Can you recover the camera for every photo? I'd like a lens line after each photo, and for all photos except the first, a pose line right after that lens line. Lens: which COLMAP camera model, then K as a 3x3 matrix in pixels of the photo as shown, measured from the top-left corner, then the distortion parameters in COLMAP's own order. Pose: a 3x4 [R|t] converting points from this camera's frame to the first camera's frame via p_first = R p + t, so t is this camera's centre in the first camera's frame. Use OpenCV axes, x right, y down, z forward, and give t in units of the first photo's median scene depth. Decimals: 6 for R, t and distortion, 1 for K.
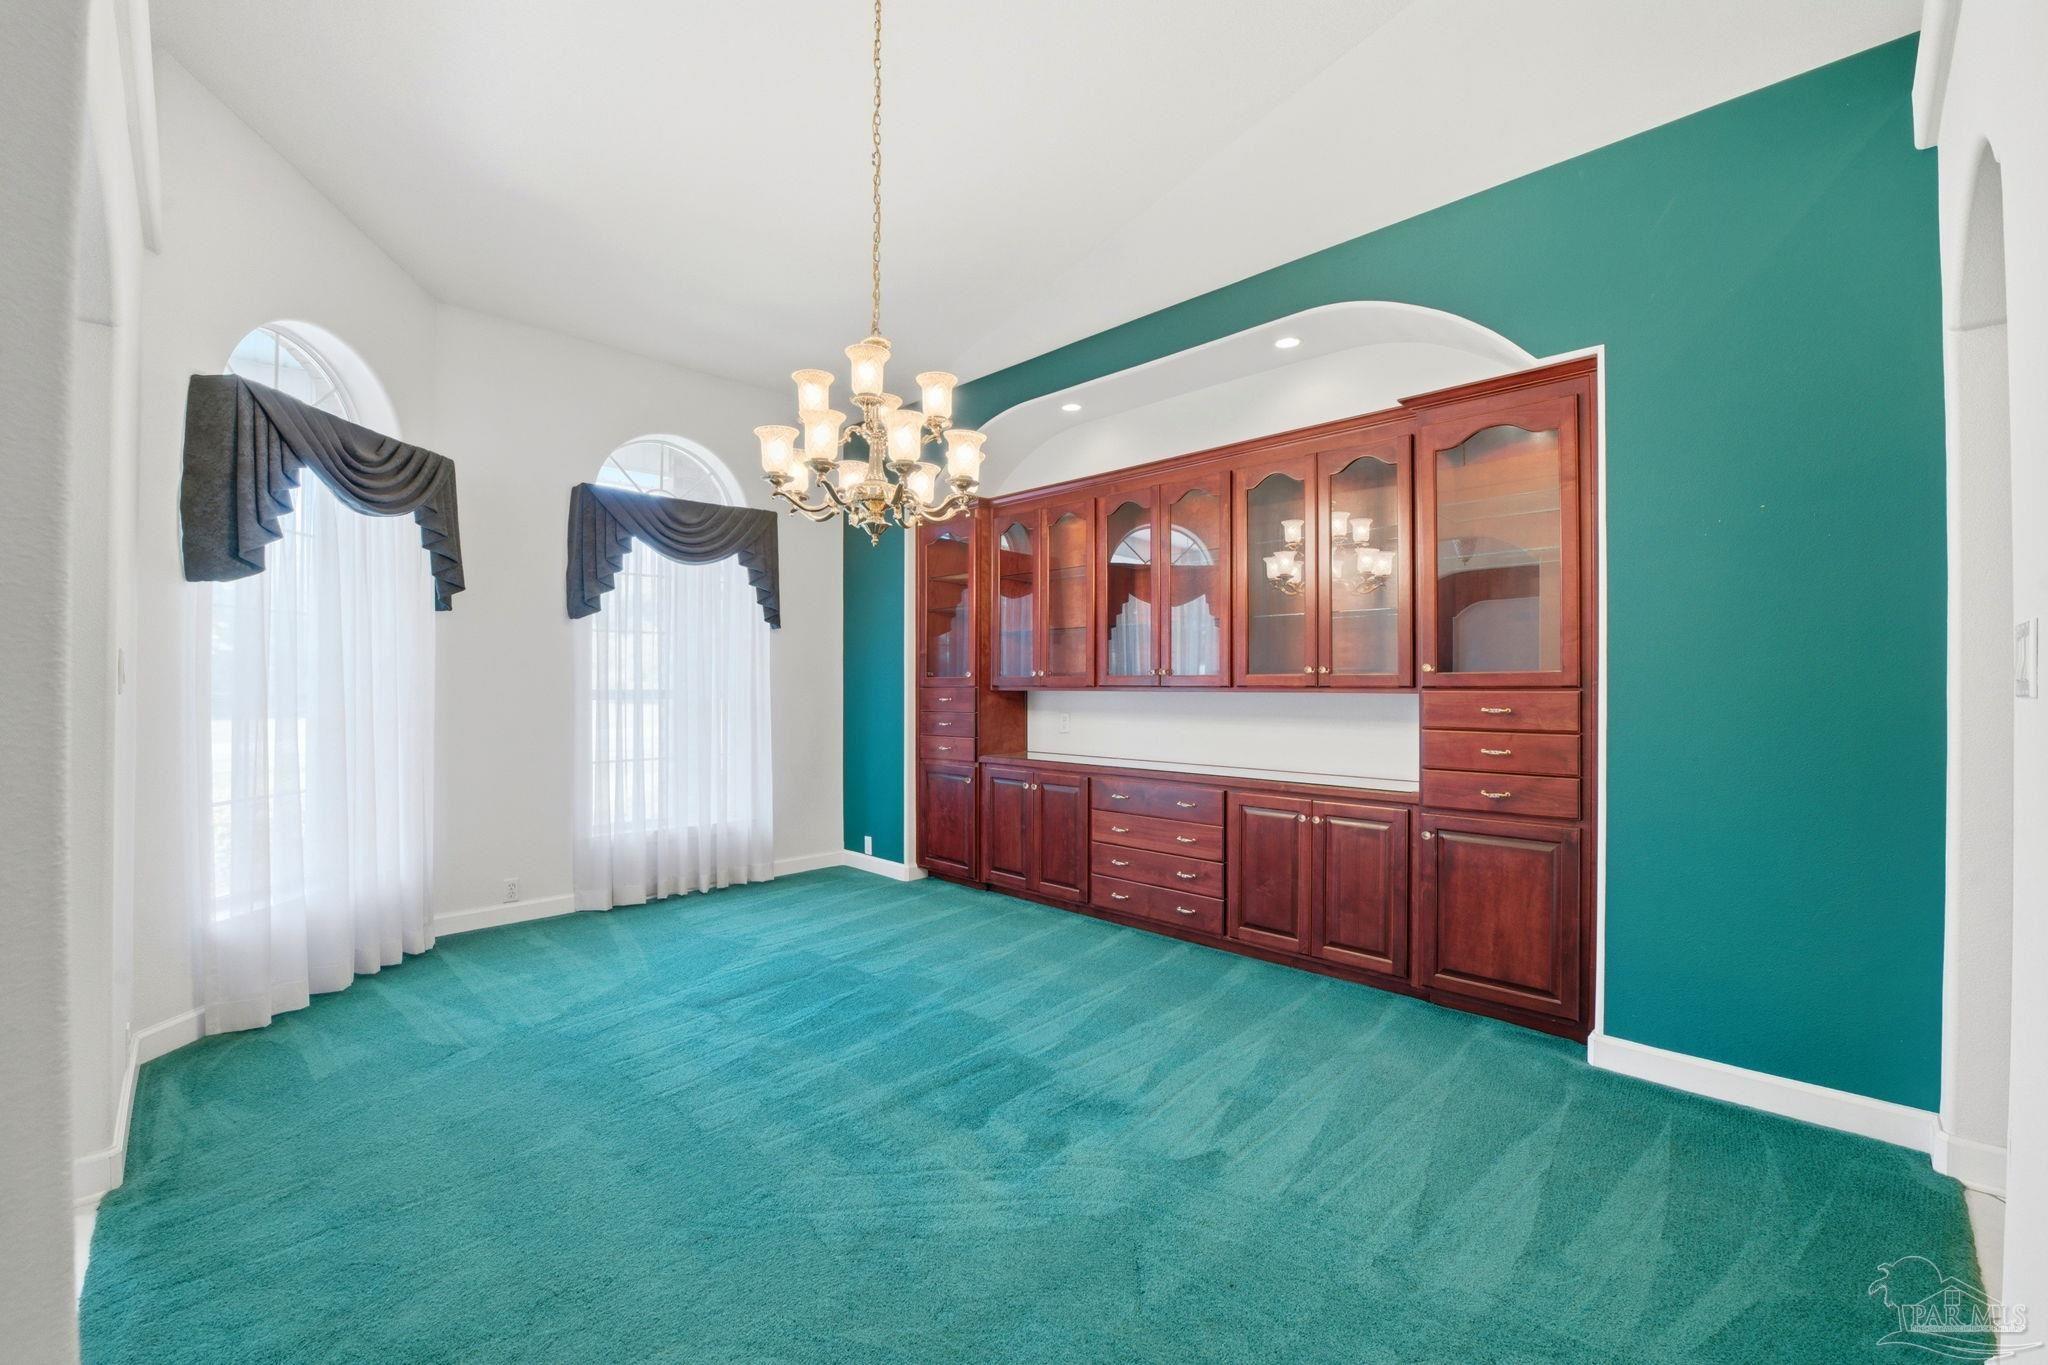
lens RADIAL K [[821.1, 0, 1024.0], [0, 821.1, 682.5], [0, 0, 1]] dist [-0.022562, 0.000372]
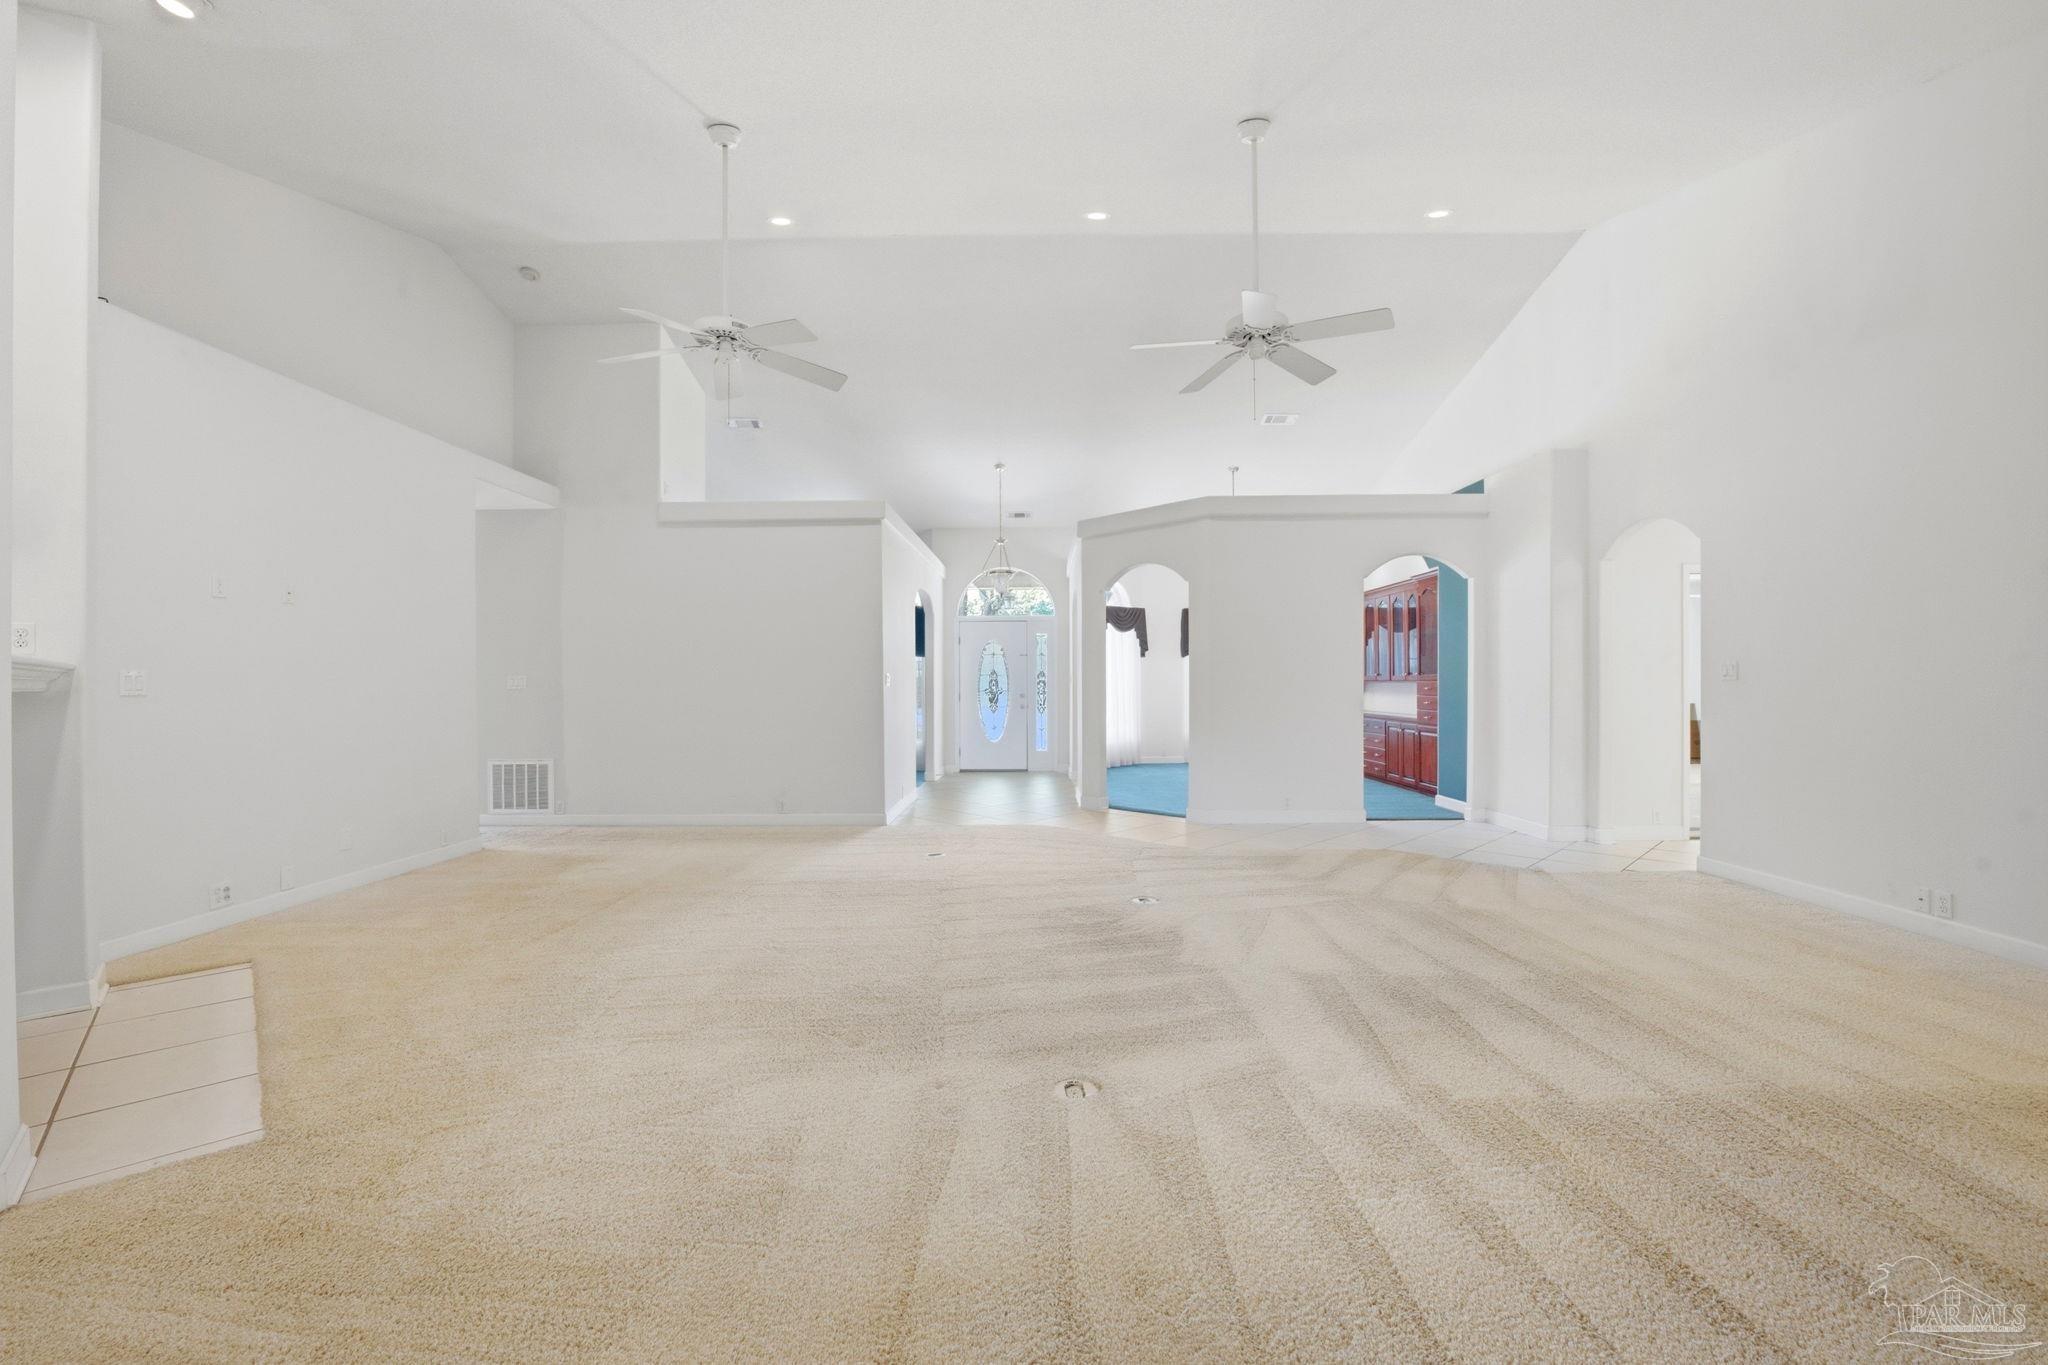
lens RADIAL K [[821.1, 0, 1024.0], [0, 821.1, 682.5], [0, 0, 1]] dist [-0.022562, 0.000372]
pose [[0.691133, -0.004086, -0.722716, 1.429182], [0.018411, 0.999759, 0.011955, -0.041551], [0.722493, -0.021568, 0.691041, -1.732219]]
